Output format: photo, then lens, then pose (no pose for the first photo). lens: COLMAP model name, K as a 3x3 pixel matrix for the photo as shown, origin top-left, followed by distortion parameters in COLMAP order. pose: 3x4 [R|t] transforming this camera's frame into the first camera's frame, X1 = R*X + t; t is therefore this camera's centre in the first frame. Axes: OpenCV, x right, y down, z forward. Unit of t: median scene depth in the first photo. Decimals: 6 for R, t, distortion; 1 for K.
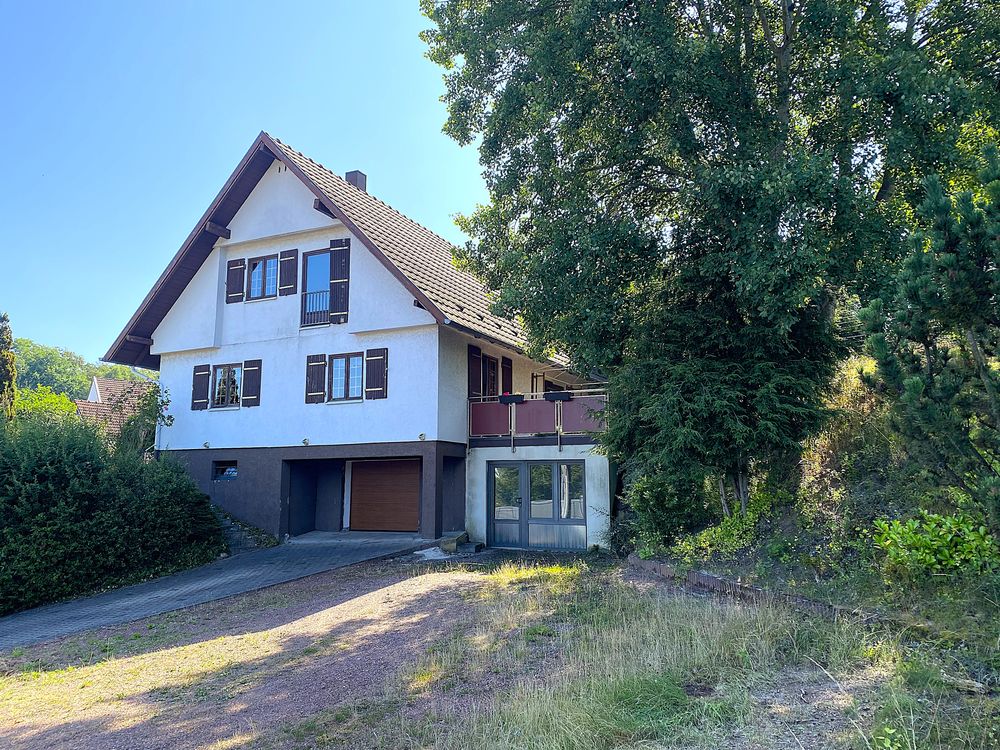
lens RADIAL K [[755.0, 0, 498.8], [0, 755.0, 375.2], [0, 0, 1]] dist [-0.000188, -0.000001]
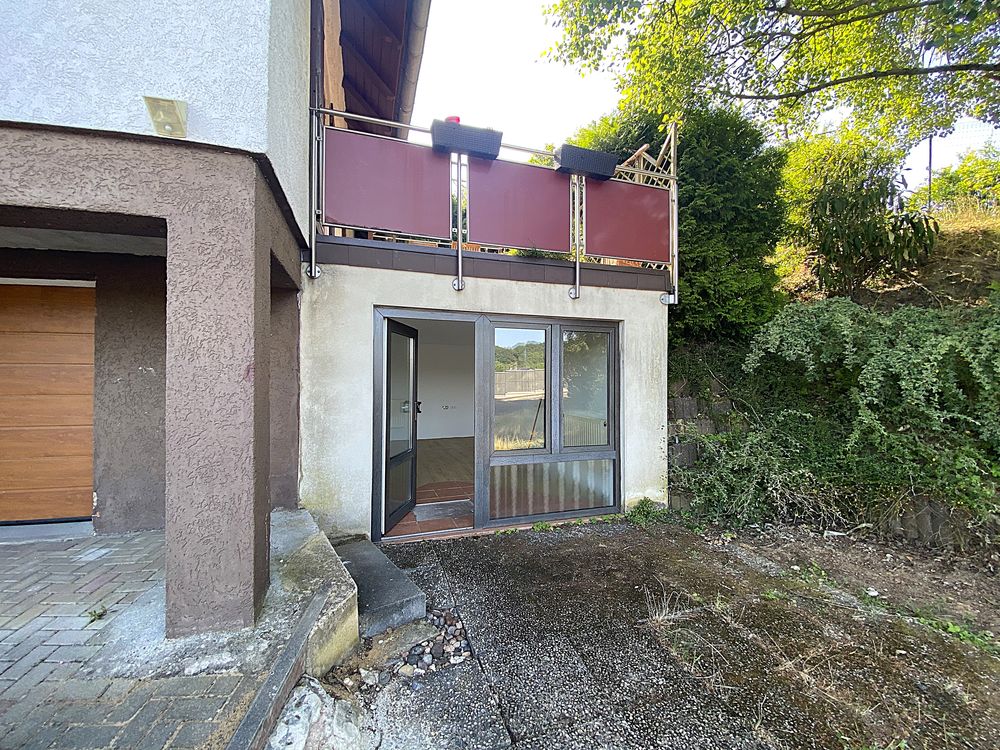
lens RADIAL K [[401.0, 0, 503.2], [0, 401.0, 373.2], [0, 0, 1]] dist [0.003805, -0.000279]
pose [[0.709986, 0.009103, 0.704157, -0.112052], [-0.108508, 0.989390, 0.096615, 0.126007], [-0.695806, -0.145002, 0.703440, 0.861455]]
